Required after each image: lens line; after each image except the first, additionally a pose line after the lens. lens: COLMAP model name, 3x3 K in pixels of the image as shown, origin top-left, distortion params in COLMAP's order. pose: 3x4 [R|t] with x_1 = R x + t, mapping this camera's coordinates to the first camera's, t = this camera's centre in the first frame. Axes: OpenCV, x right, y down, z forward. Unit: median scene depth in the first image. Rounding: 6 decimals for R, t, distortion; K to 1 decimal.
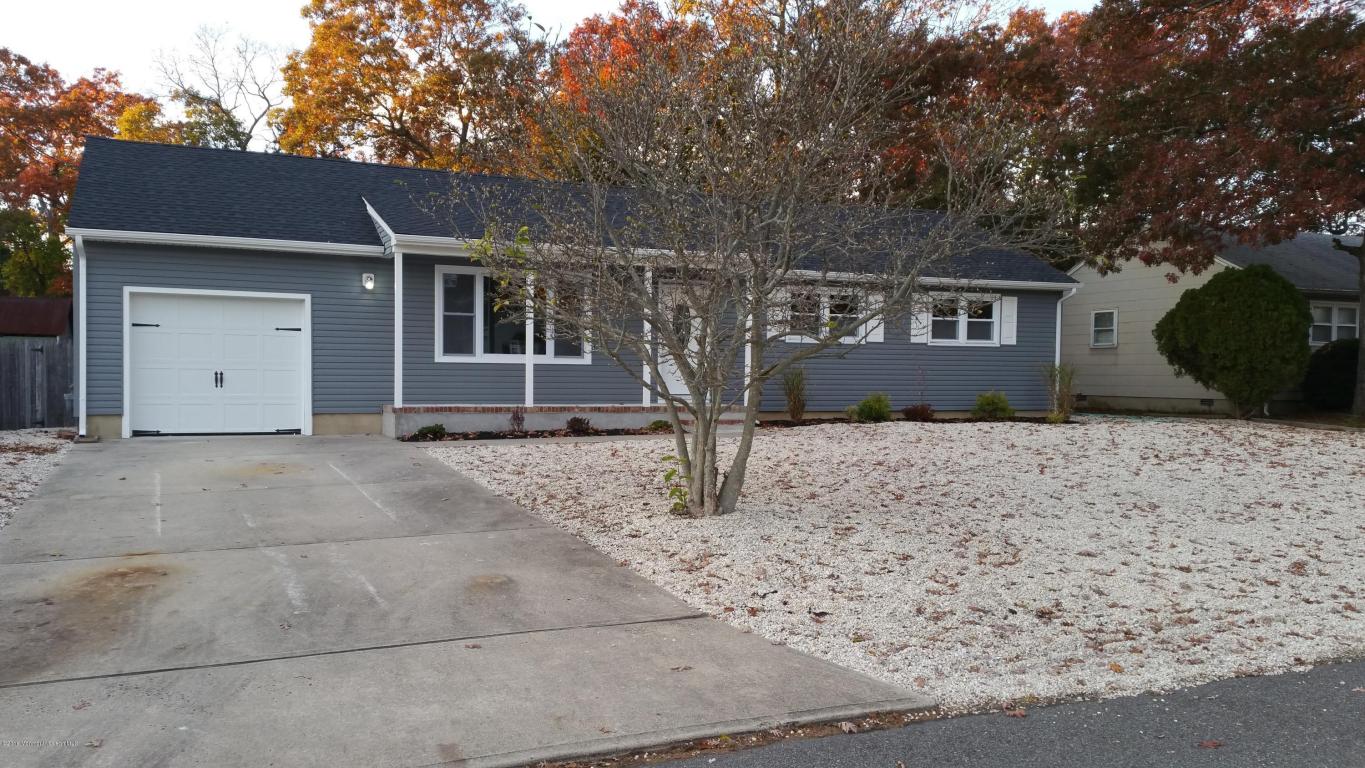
lens RADIAL K [[1100.3, 0, 659.8], [0, 1100.3, 410.7], [0, 0, 1]] dist [0.143237, -0.251455]
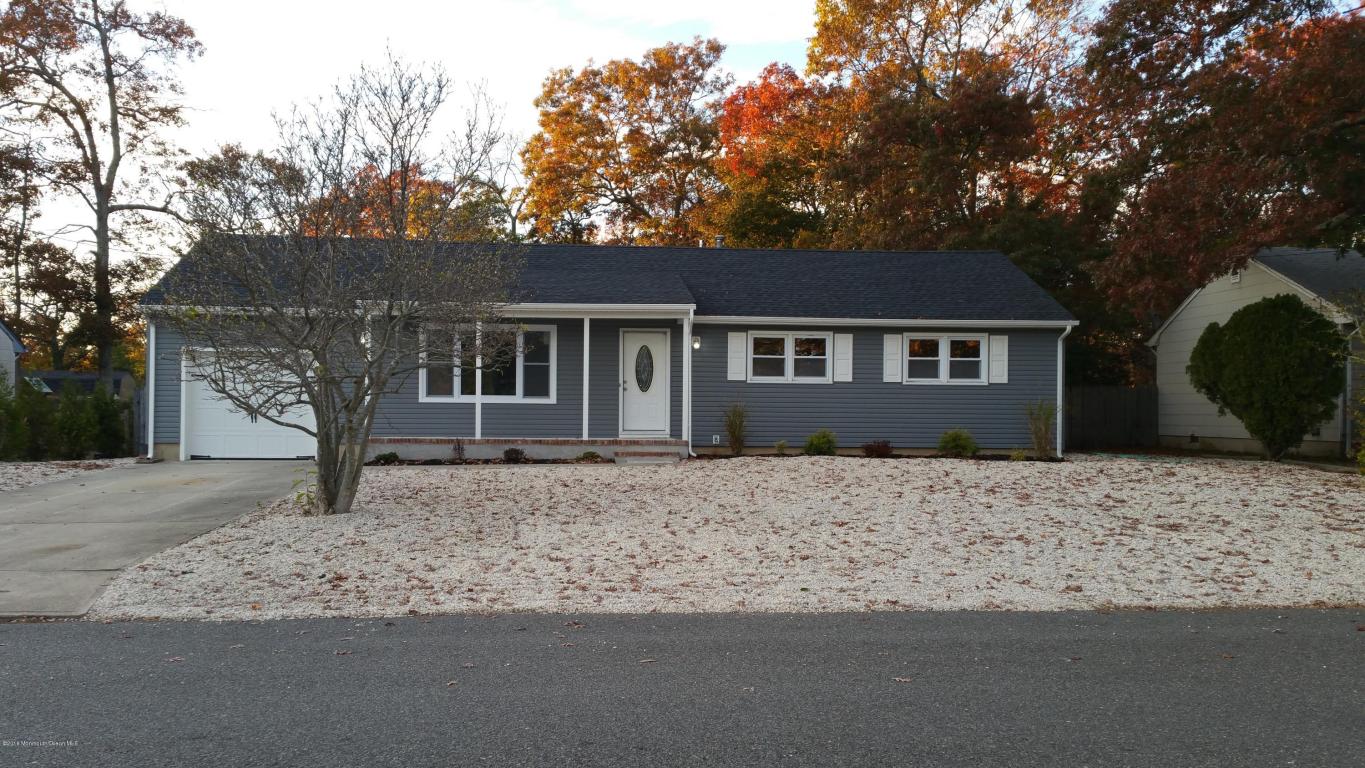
lens RADIAL K [[1100.3, 0, 659.8], [0, 1100.3, 410.7], [0, 0, 1]] dist [0.143237, -0.251455]
pose [[0.943423, -0.003067, -0.331579, 0.386734], [-0.010201, 0.999216, -0.038266, 0.007858], [0.331436, 0.039483, 0.942651, -0.052131]]
